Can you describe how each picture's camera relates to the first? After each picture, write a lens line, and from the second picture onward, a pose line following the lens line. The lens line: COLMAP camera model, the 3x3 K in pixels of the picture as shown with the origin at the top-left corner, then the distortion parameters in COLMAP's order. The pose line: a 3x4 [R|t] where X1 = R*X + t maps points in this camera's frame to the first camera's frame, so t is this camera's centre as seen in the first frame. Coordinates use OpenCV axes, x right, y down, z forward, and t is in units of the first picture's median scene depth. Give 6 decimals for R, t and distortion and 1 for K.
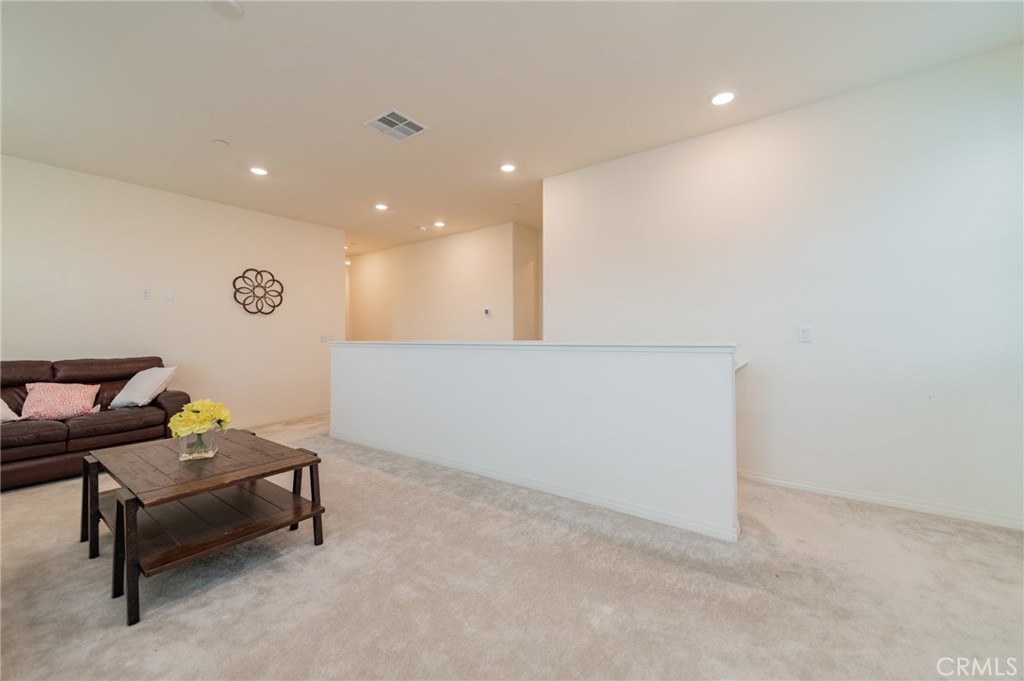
lens RADIAL K [[399.8, 0, 515.3], [0, 399.8, 337.1], [0, 0, 1]] dist [0.011725, -0.003236]
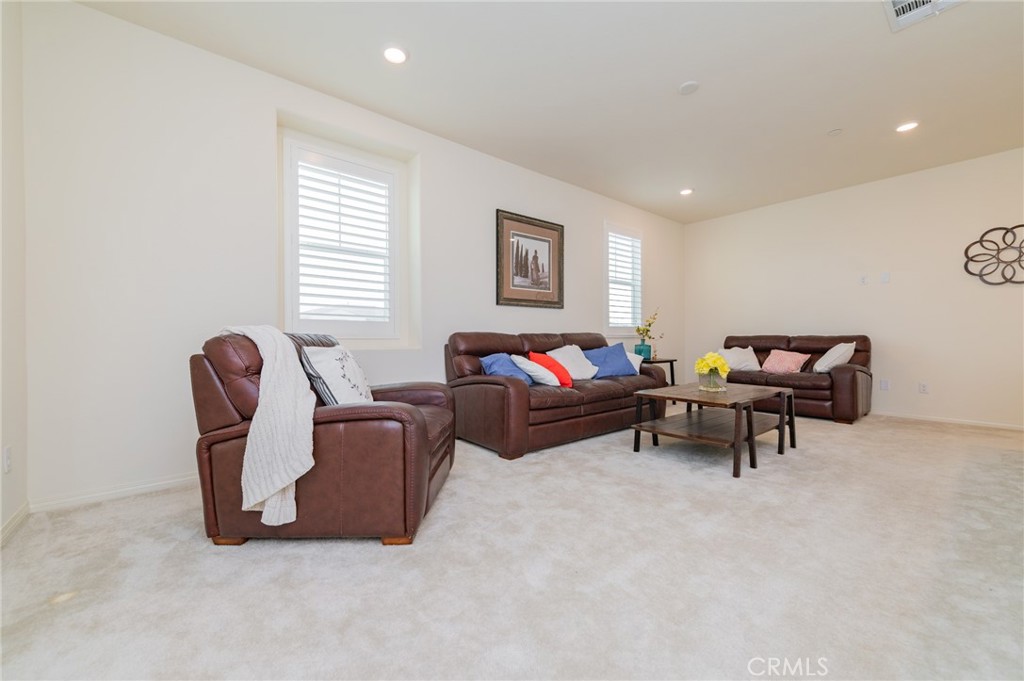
lens RADIAL K [[399.8, 0, 514.6], [0, 399.8, 340.9], [0, 0, 1]] dist [0.011725, -0.003236]
pose [[-0.236904, 0.011399, -0.971466, 0.452267], [0.002199, 0.999935, 0.011196, 0.053827], [0.971531, 0.000516, -0.236914, 0.356359]]
